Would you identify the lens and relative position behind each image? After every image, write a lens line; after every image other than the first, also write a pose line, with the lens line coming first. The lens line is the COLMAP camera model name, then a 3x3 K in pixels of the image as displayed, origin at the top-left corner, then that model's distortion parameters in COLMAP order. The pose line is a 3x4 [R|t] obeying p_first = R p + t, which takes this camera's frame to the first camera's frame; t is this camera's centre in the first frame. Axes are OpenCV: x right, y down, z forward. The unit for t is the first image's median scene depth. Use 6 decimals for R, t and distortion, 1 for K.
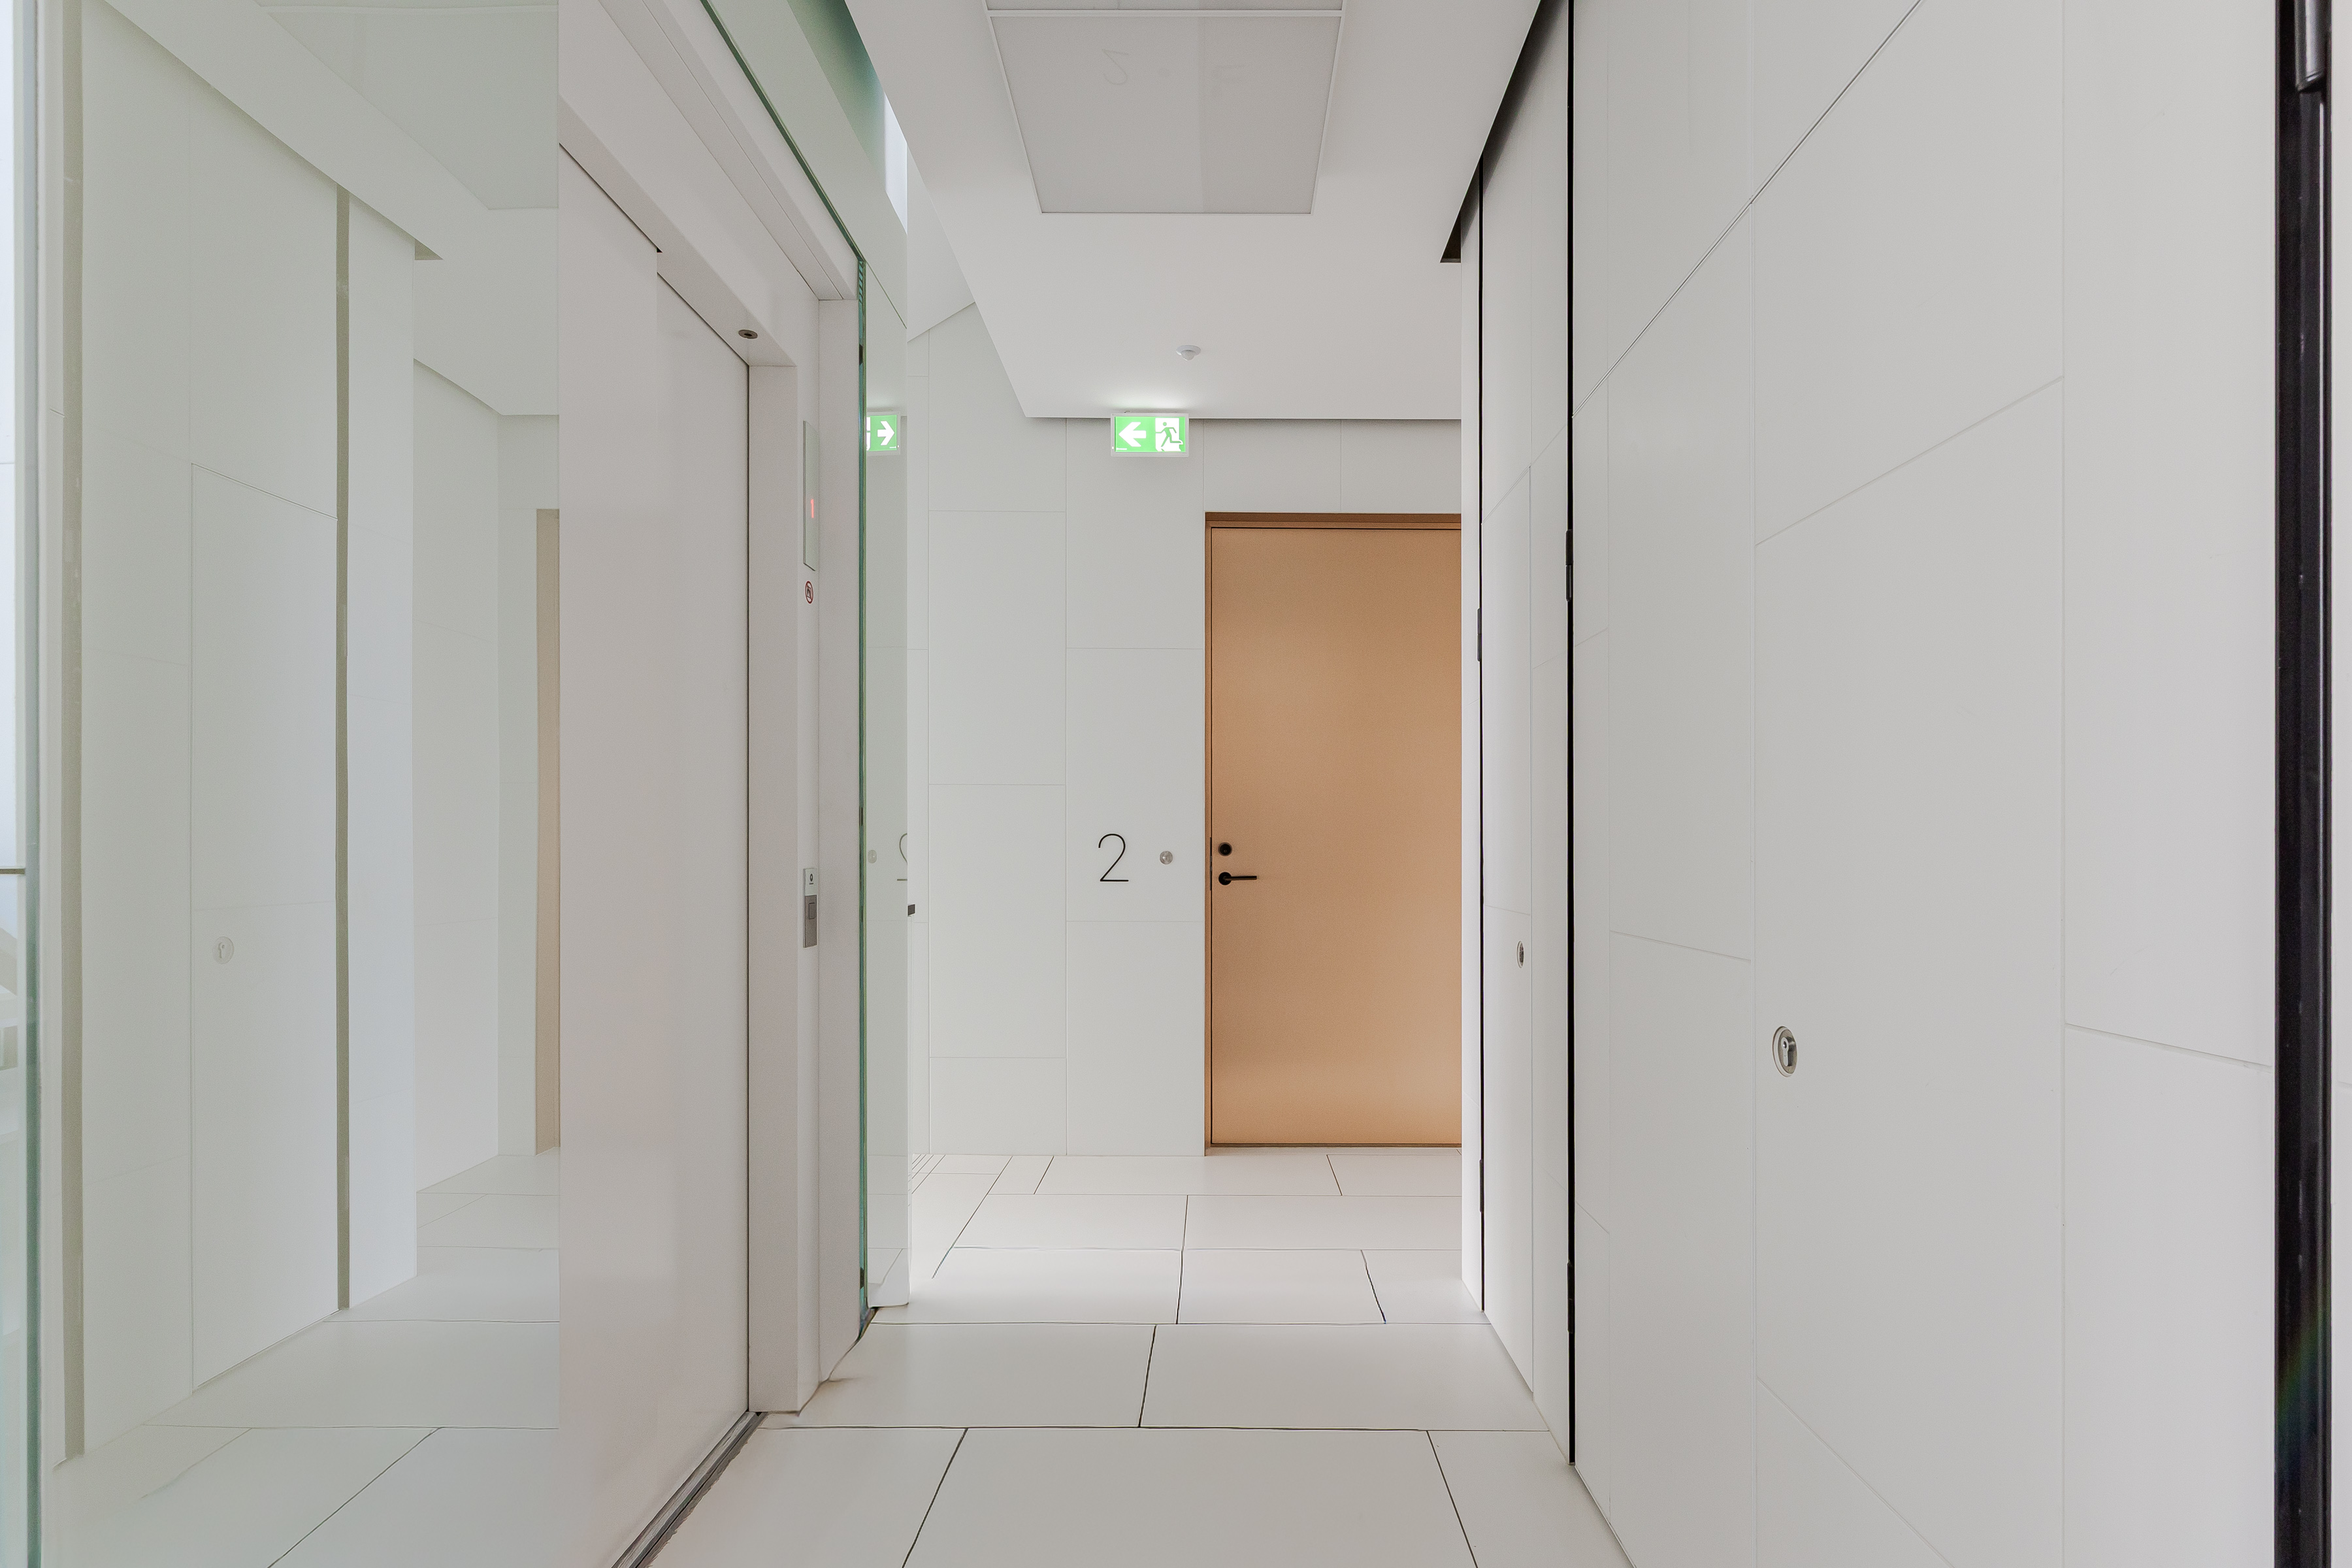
lens RADIAL K [[1139.0, 0, 1174.2], [0, 1139.0, 843.4], [0, 0, 1]] dist [0.001418, 0.000224]
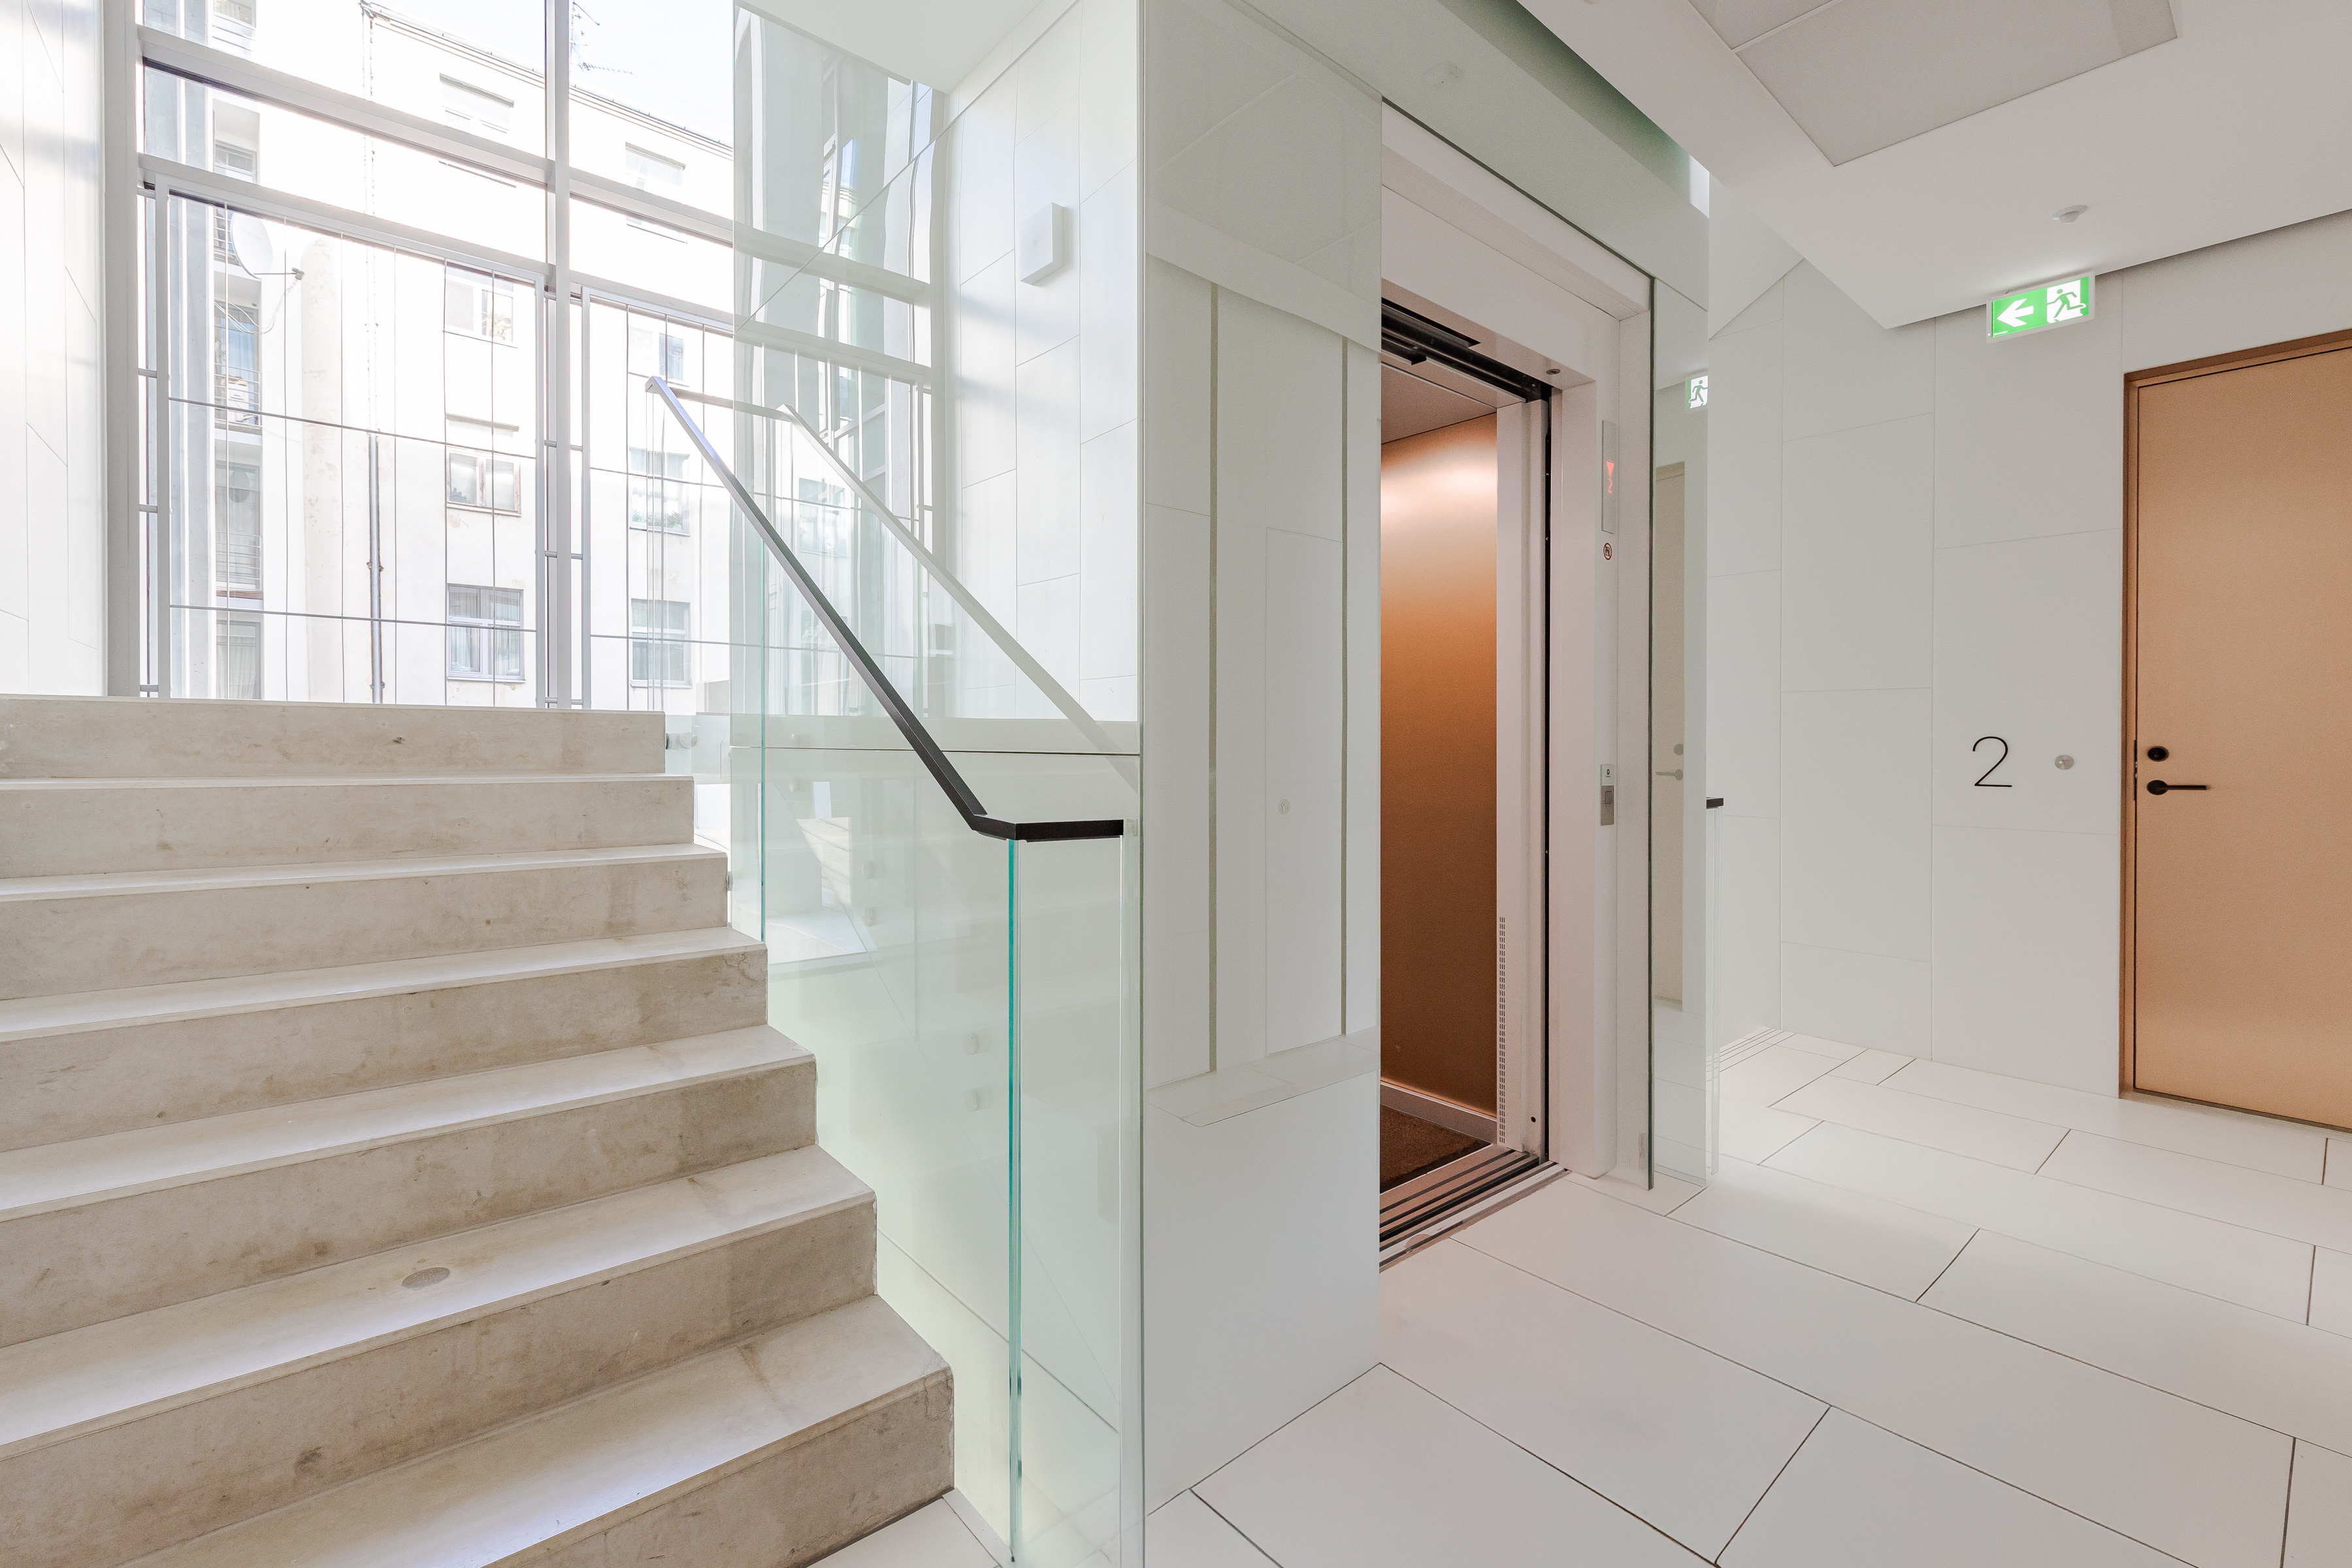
lens RADIAL K [[1022.1, 0, 1161.5], [0, 1022.1, 752.8], [0, 0, 1]] dist [-0.001410, 0.000006]
pose [[0.633307, 0.007410, -0.773865, 0.173010], [-0.002977, 0.999970, 0.007139, 0.001080], [0.773895, -0.002217, 0.633311, -0.085366]]
